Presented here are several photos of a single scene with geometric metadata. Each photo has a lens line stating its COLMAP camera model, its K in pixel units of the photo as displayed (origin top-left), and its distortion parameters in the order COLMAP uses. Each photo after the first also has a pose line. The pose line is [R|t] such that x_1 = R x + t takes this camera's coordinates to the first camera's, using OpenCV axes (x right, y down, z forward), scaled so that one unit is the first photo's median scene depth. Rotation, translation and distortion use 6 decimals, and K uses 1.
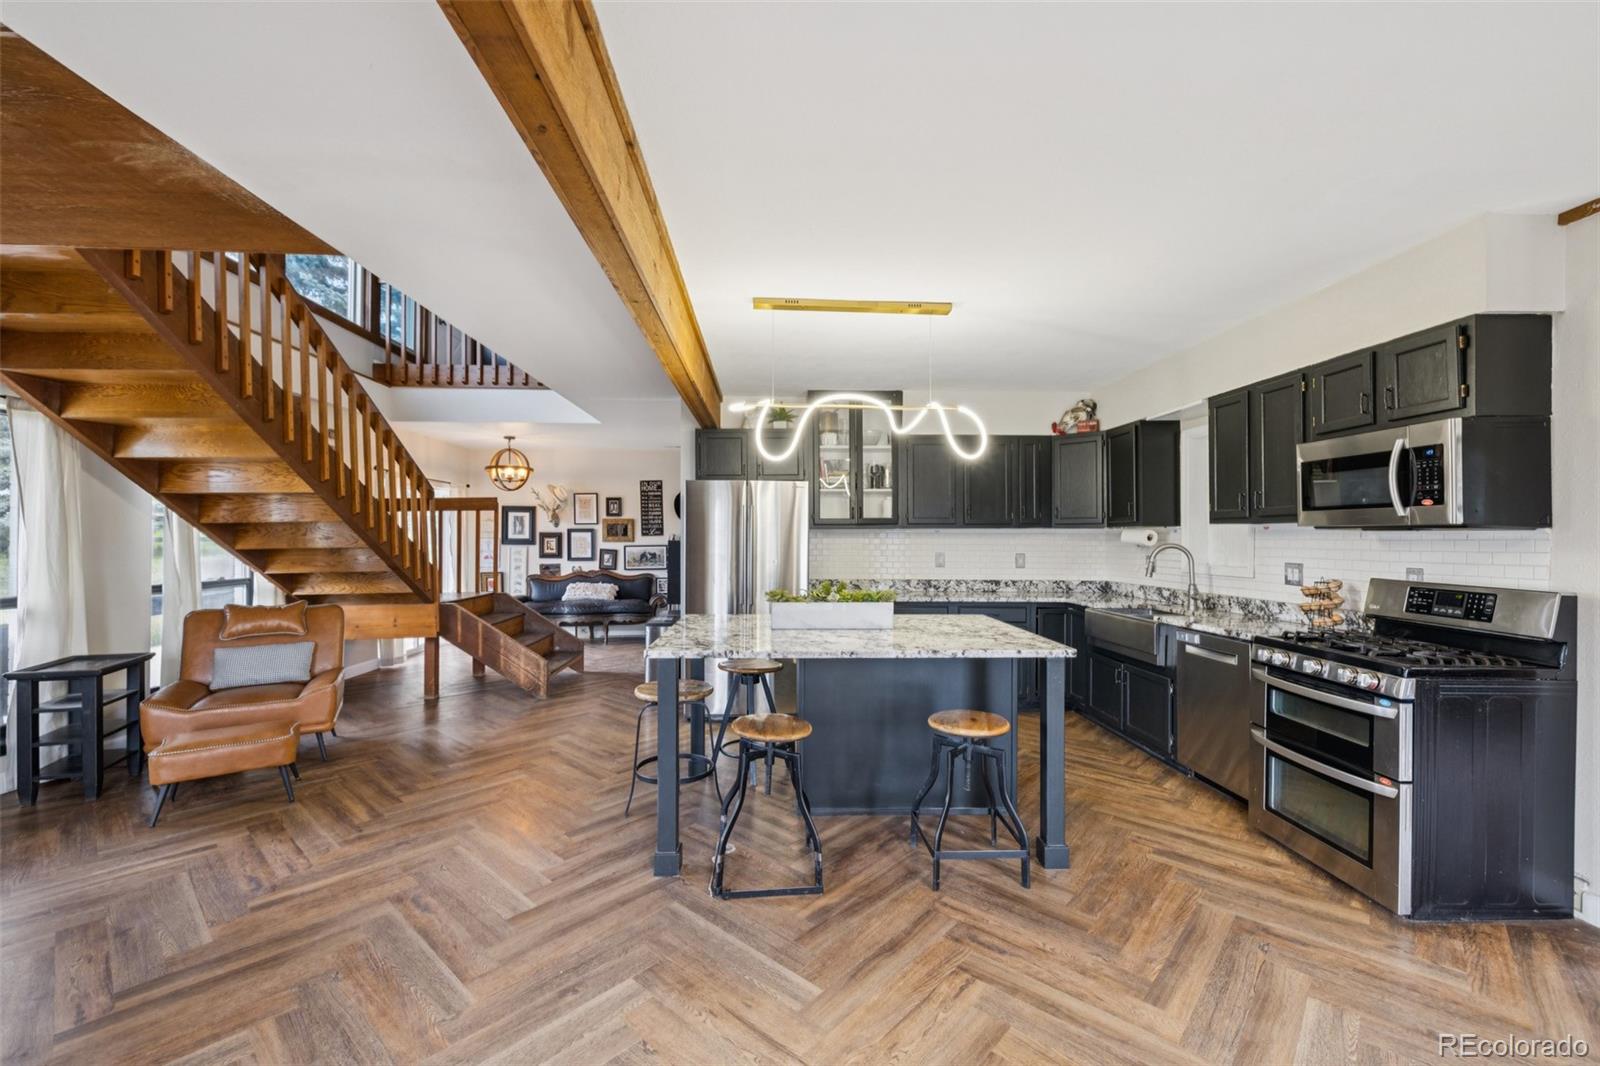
lens RADIAL K [[671.2, 0, 800.0], [0, 671.2, 533.0], [0, 0, 1]] dist [-0.000709, -0.000332]
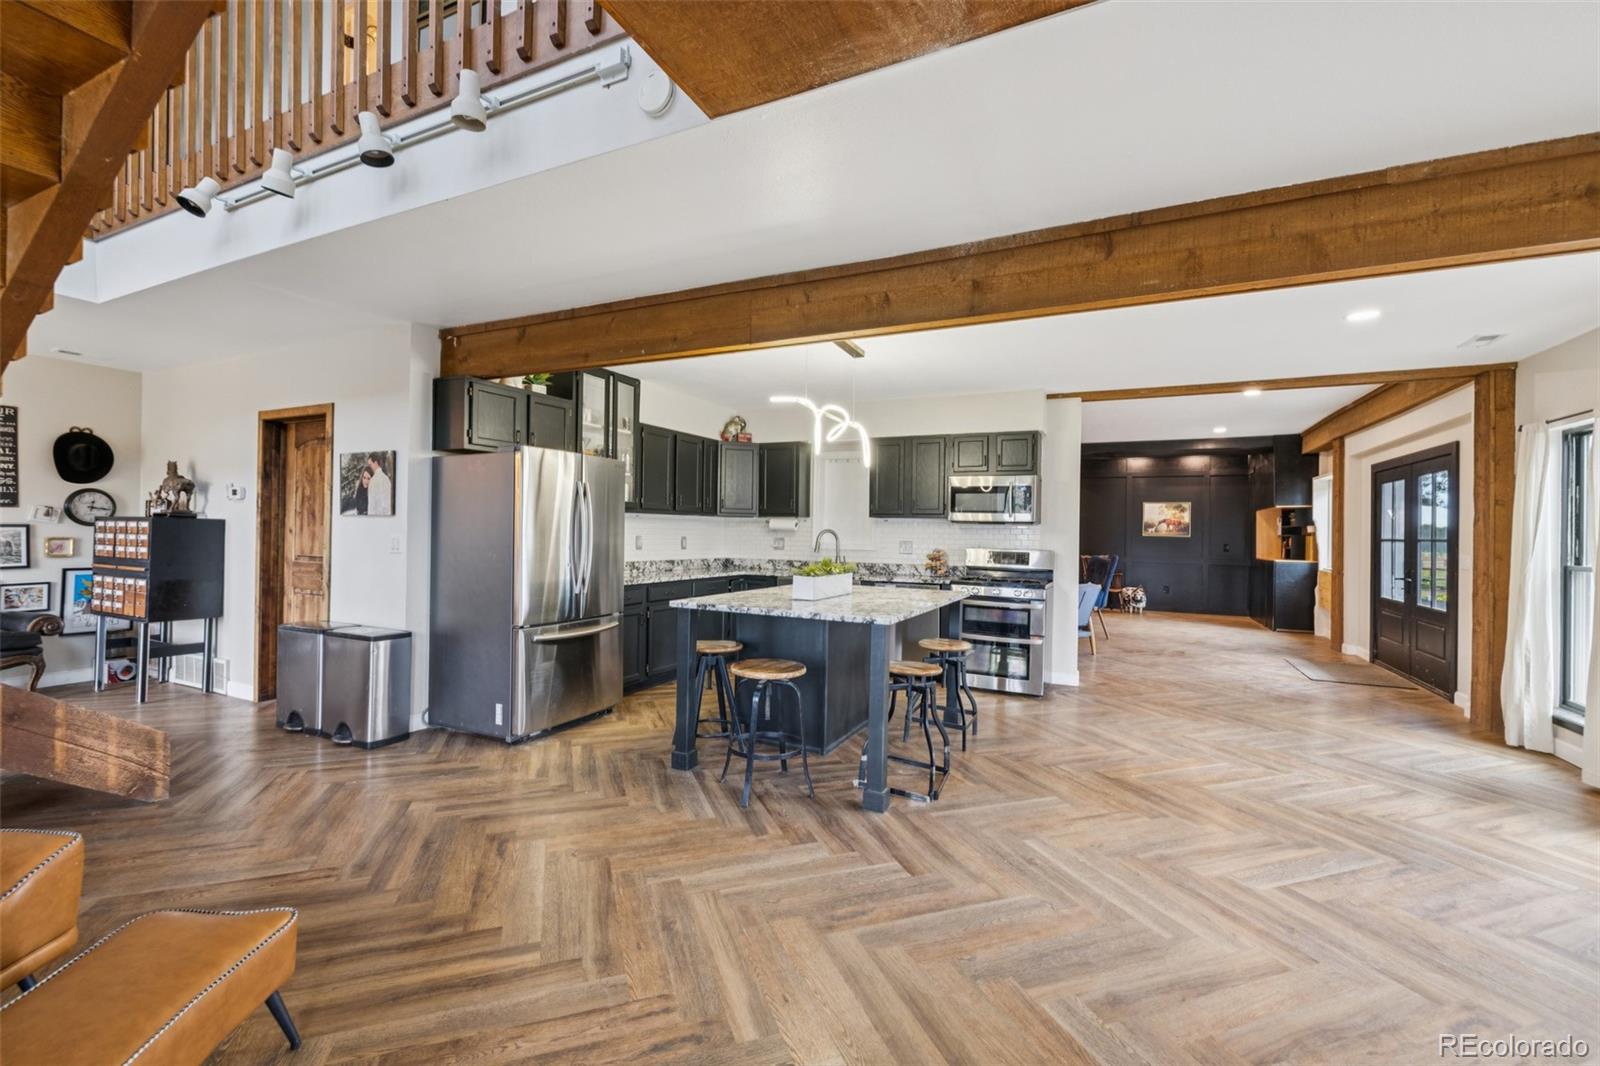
lens RADIAL K [[675.9, 0, 796.1], [0, 675.9, 518.5], [0, 0, 1]] dist [0.000437, -0.000192]
pose [[0.472148, 0.023018, 0.881219, -0.684649], [-0.022000, 0.999655, -0.014324, 0.012947], [-0.881245, -0.012624, 0.472492, 0.305525]]
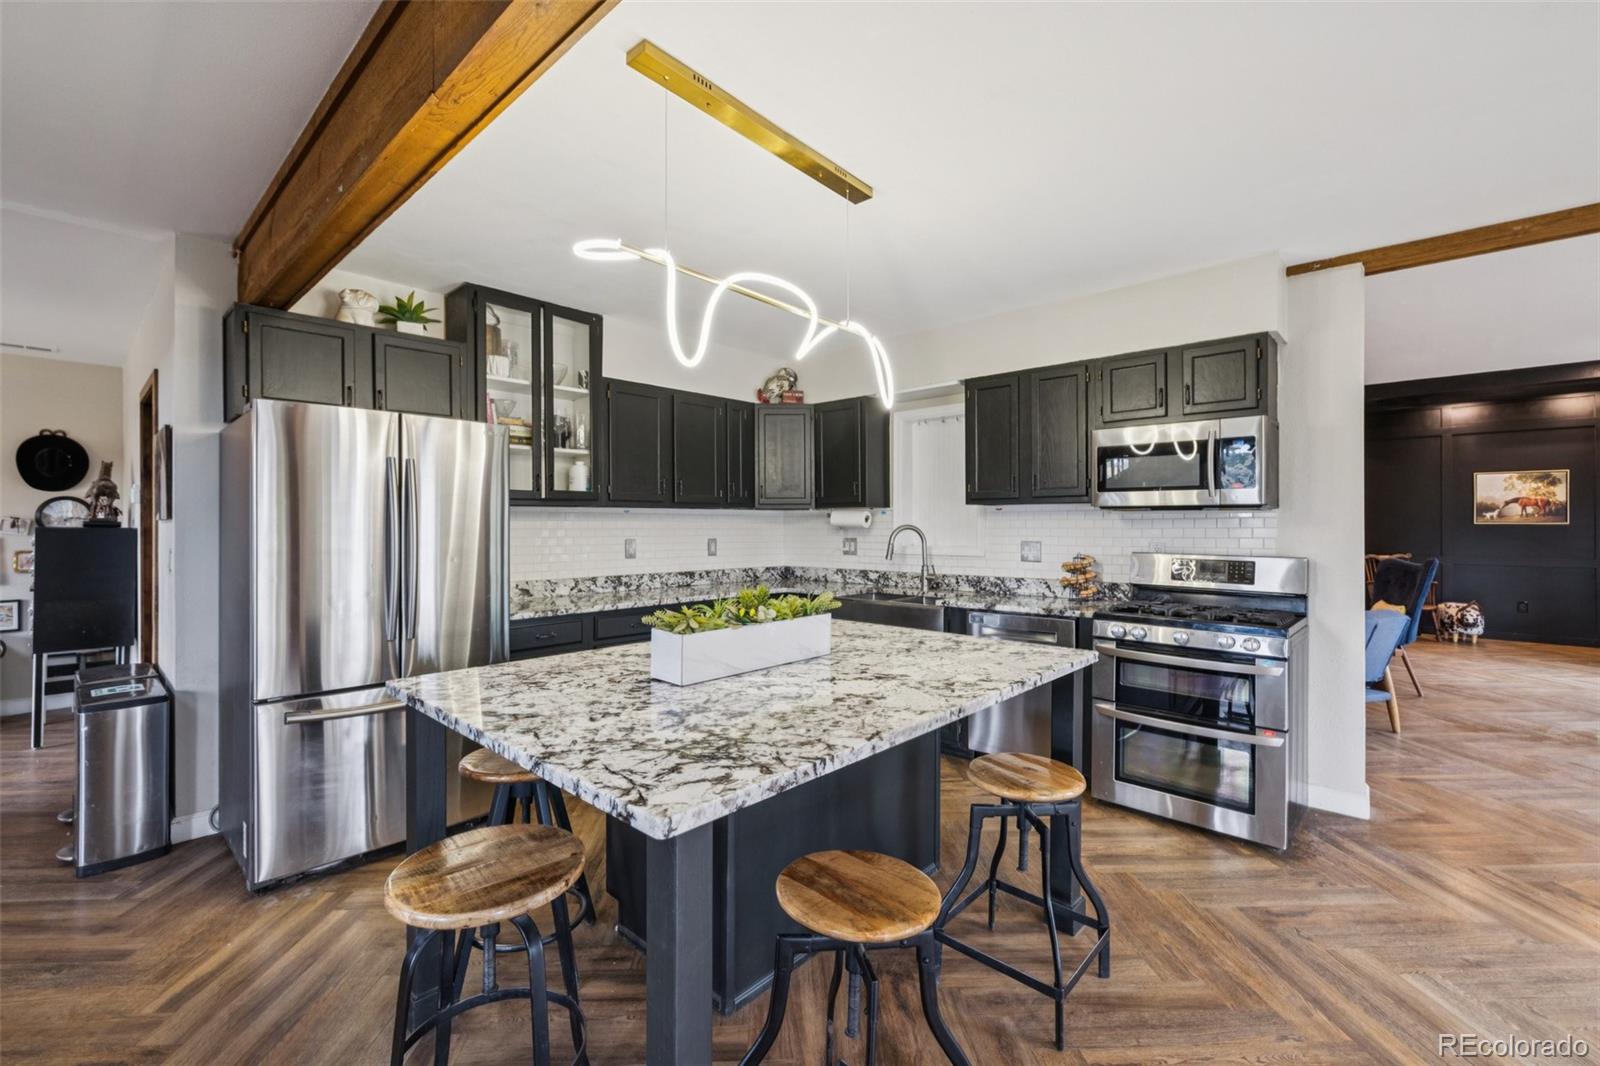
lens RADIAL K [[675.9, 0, 796.1], [0, 675.9, 518.5], [0, 0, 1]] dist [0.000437, -0.000192]
pose [[0.706325, 0.003763, 0.707878, -0.225057], [-0.001317, 0.999991, -0.004001, 0.009328], [-0.707886, 0.001894, 0.706324, 0.357609]]
